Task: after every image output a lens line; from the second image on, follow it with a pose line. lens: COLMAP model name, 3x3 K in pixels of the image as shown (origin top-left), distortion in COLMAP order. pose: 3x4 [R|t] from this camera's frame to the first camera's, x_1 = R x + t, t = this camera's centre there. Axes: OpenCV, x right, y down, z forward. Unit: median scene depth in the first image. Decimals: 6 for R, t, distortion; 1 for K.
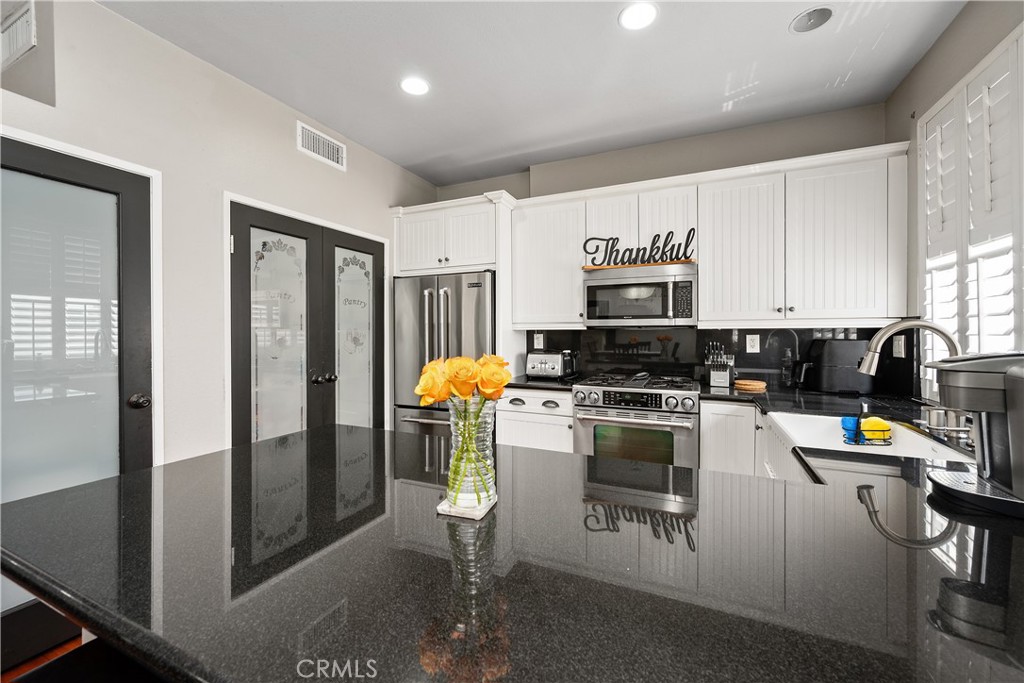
lens RADIAL K [[404.7, 0, 525.8], [0, 404.7, 332.6], [0, 0, 1]] dist [-0.002345, 0.000968]
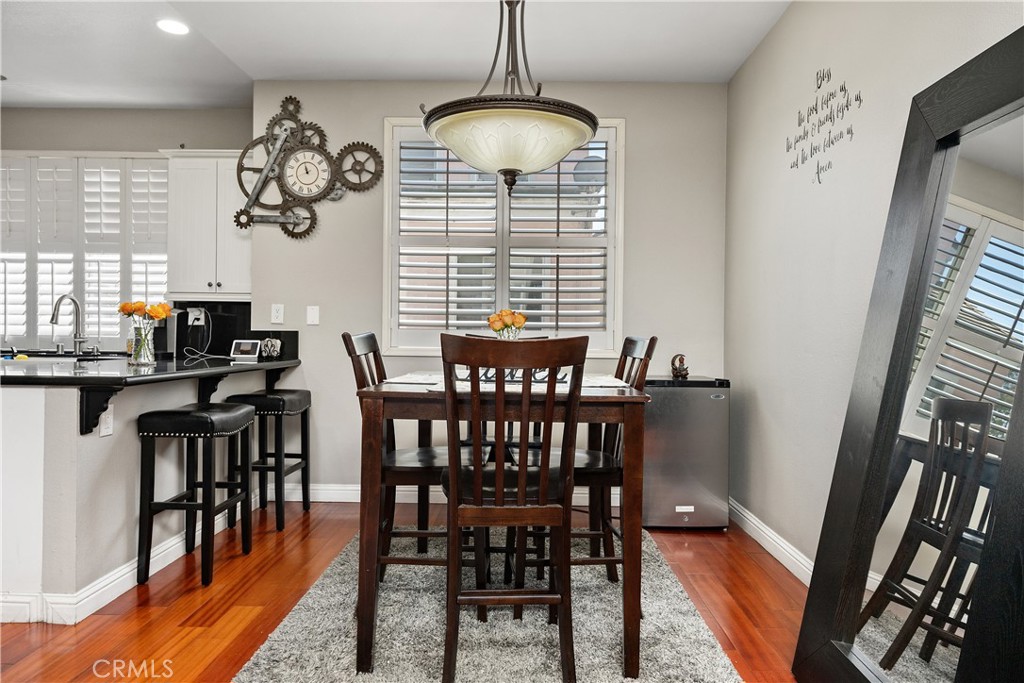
lens RADIAL K [[675.1, 0, 520.4], [0, 675.1, 342.1], [0, 0, 1]] dist [0.000902, 0.003514]
pose [[-0.407828, -0.011702, 0.912984, -1.482513], [-0.011248, 0.999906, 0.007792, 0.076614], [-0.912990, -0.007092, -0.407921, 0.189247]]
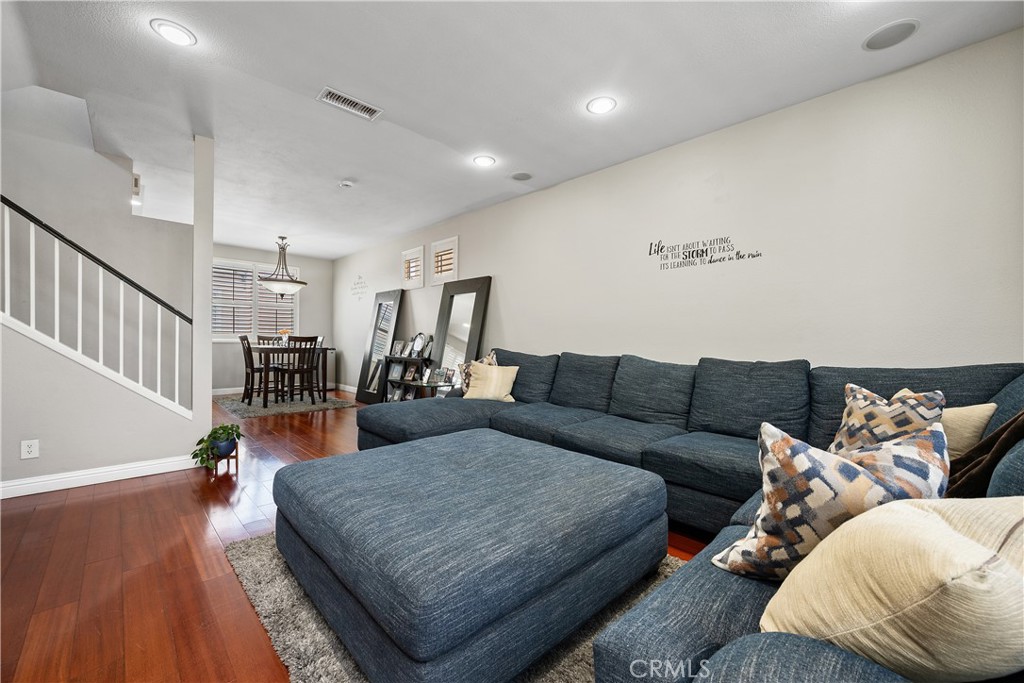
lens RADIAL K [[404.7, 0, 515.2], [0, 404.7, 339.2], [0, 0, 1]] dist [-0.002345, 0.000968]
pose [[-0.930462, -0.009222, 0.366272, -2.783339], [-0.009745, 0.999952, 0.000420, 0.079989], [-0.366259, -0.003178, -0.930508, 1.590771]]
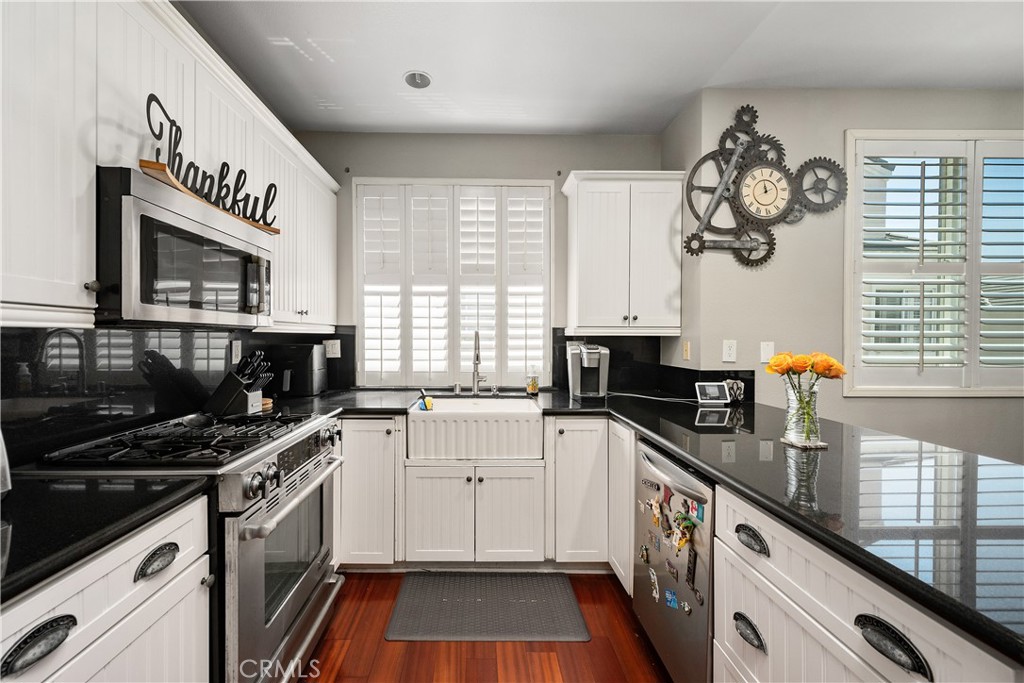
lens RADIAL K [[404.7, 0, 474.2], [0, 404.7, 338.9], [0, 0, 1]] dist [-0.002345, 0.000968]
pose [[-0.413459, -0.008956, 0.910479, -0.324219], [-0.001814, 0.999958, 0.009013, -0.005197], [-0.910521, 0.002075, -0.413458, 0.914731]]
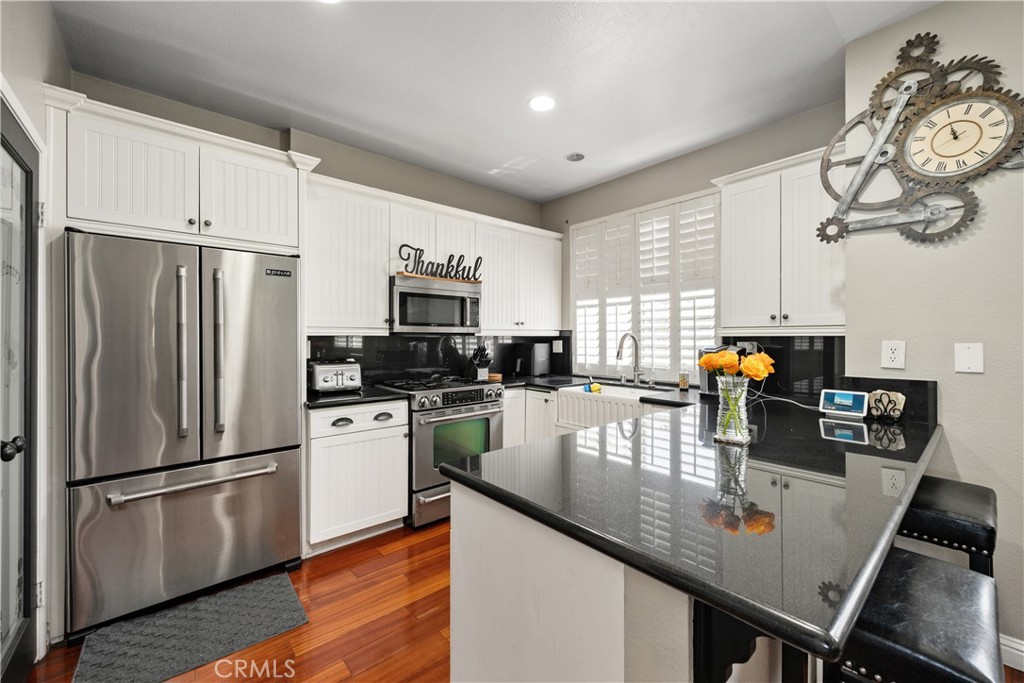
lens RADIAL K [[404.7, 0, 505.1], [0, 404.7, 338.6], [0, 0, 1]] dist [-0.002345, 0.000968]
pose [[0.428155, -0.000582, 0.903705, -0.659512], [0.001190, 0.999999, 0.000080, -0.000647], [-0.903704, 0.001041, 0.428156, 0.360761]]
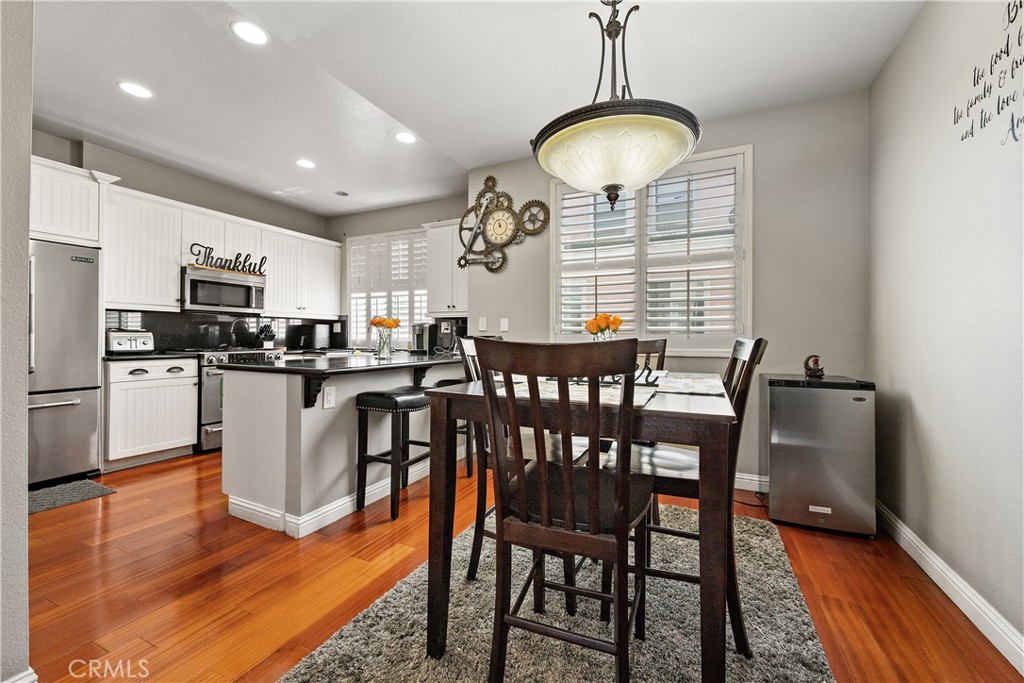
lens RADIAL K [[404.7, 0, 515.4], [0, 404.7, 337.1], [0, 0, 1]] dist [-0.002345, 0.000968]
pose [[0.014875, 0.001208, 0.999889, -1.194562], [-0.004153, 0.999991, -0.001147, 0.073714], [-0.999881, -0.004135, 0.014880, -0.076132]]
